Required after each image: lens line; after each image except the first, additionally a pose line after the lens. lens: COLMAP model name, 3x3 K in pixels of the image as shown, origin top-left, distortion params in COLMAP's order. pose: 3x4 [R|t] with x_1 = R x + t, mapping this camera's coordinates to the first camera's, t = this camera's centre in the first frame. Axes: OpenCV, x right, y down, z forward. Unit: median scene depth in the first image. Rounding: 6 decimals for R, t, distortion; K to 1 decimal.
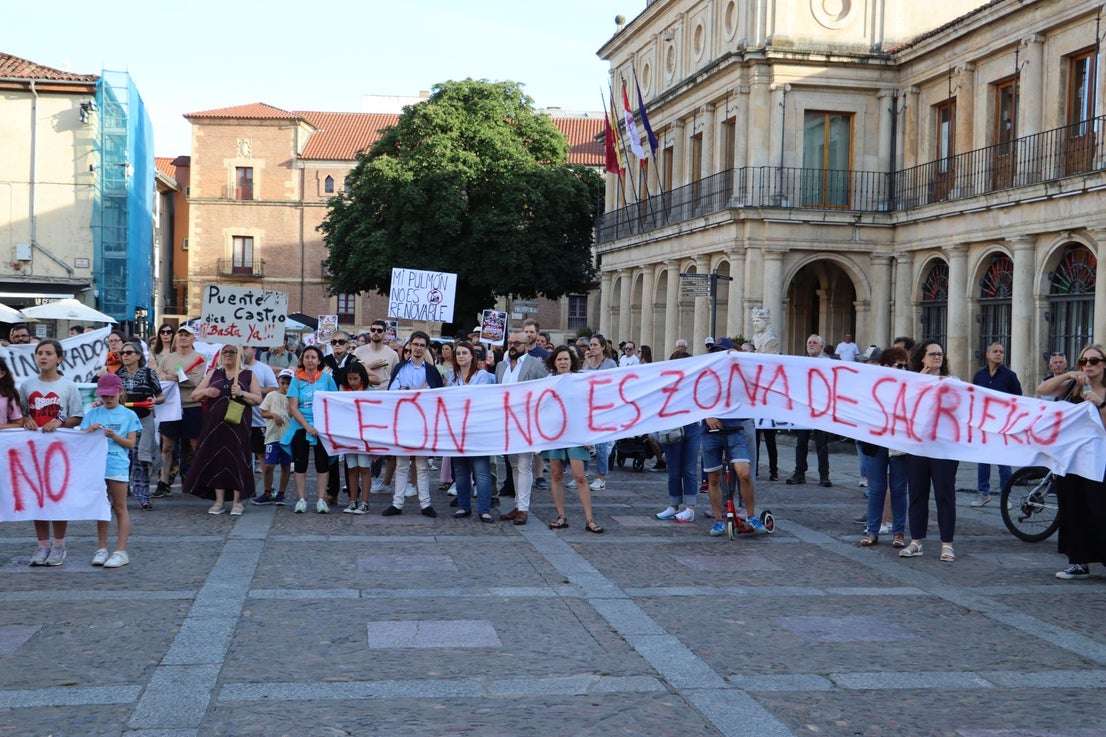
lens RADIAL K [[1355.0, 0, 562.7], [0, 1355.0, 377.7], [0, 0, 1]] dist [0.037165, 0.000000]
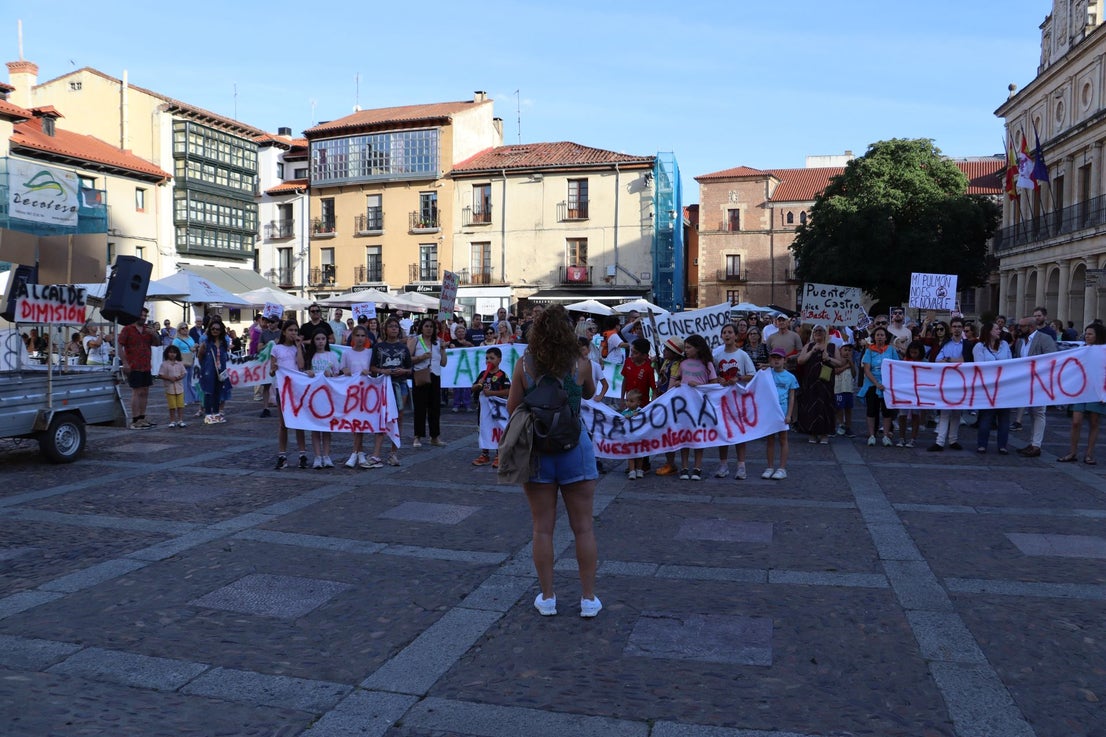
lens RADIAL K [[905.9, 0, 554.2], [0, 905.9, 376.6], [0, 0, 1]] dist [-0.180632, 0.149280]
pose [[0.916825, 0.005131, -0.399257, -0.044311], [0.007302, 0.999535, 0.029613, -0.000472], [0.399223, -0.030066, 0.916361, 0.010326]]
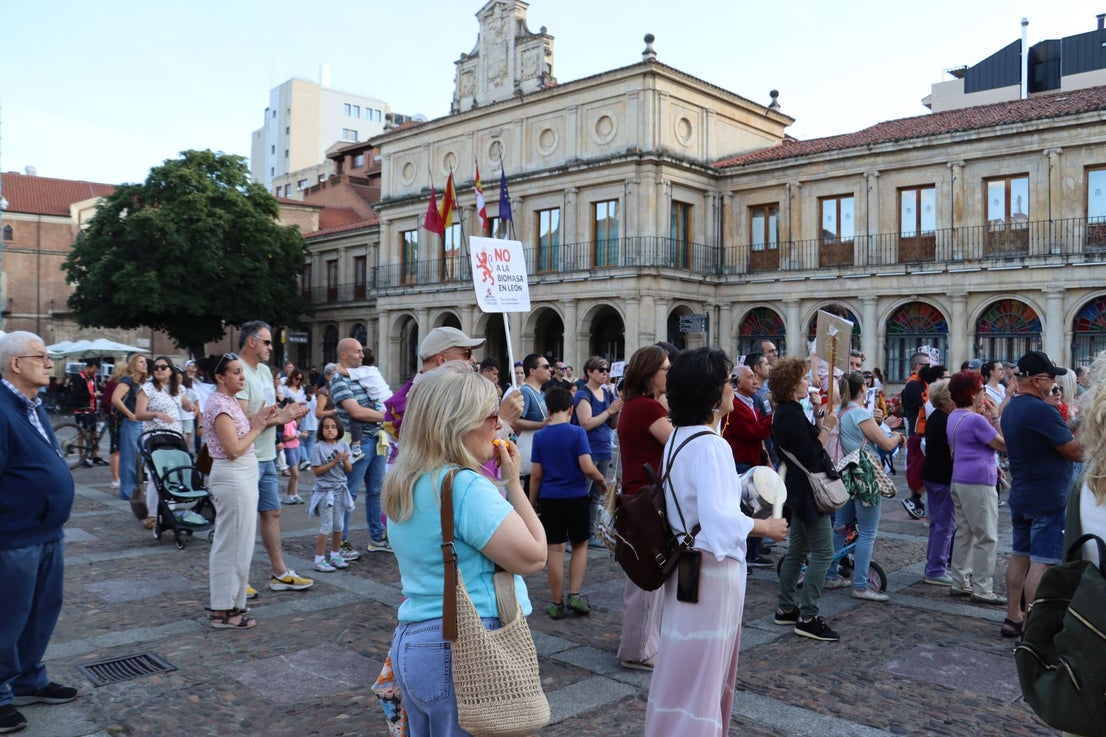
lens RADIAL K [[905.9, 0, 548.6], [0, 905.9, 386.4], [0, 0, 1]] dist [-0.180632, 0.149280]
pose [[0.816541, -0.025966, 0.576704, -0.446068], [0.024327, 0.999648, 0.010566, -0.015550], [-0.576775, 0.005402, 0.816885, 0.300077]]
